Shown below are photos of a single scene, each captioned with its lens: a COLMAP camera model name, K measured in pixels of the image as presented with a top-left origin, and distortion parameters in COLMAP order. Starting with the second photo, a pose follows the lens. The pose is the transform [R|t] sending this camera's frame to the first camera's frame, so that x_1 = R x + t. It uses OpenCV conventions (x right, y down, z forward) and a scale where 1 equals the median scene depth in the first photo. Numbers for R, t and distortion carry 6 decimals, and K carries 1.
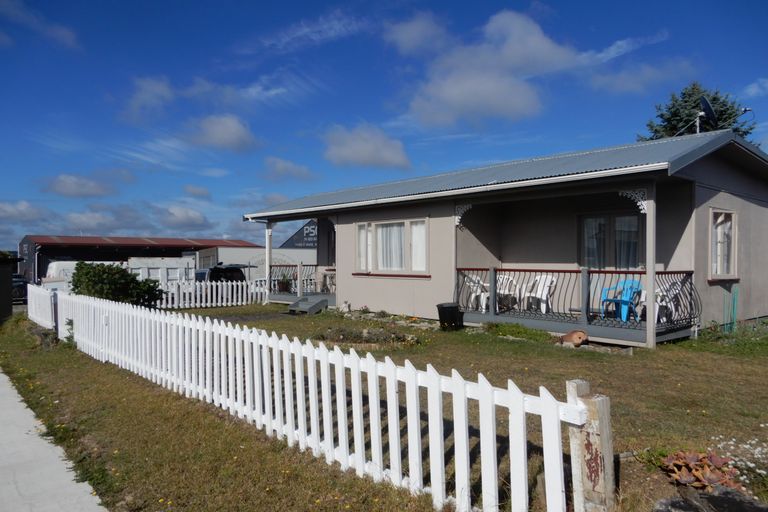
lens RADIAL K [[533.2, 0, 384.0], [0, 533.2, 255.2], [0, 0, 1]] dist [-0.028307, 0.007663]
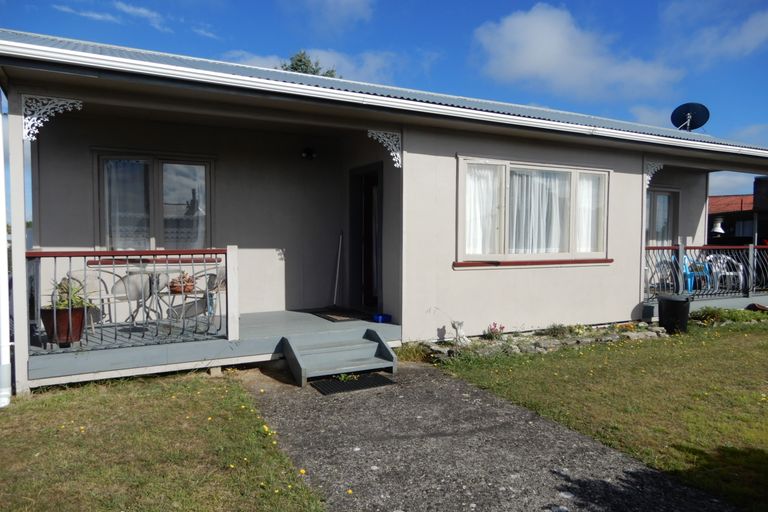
lens RADIAL K [[533.2, 0, 384.0], [0, 533.2, 258.5], [0, 0, 1]] dist [-0.028307, 0.007663]
pose [[0.249015, -0.038593, 0.967730, -0.581010], [-0.007968, 0.999090, 0.041894, 0.011344], [-0.968467, -0.018143, 0.248481, 1.019489]]
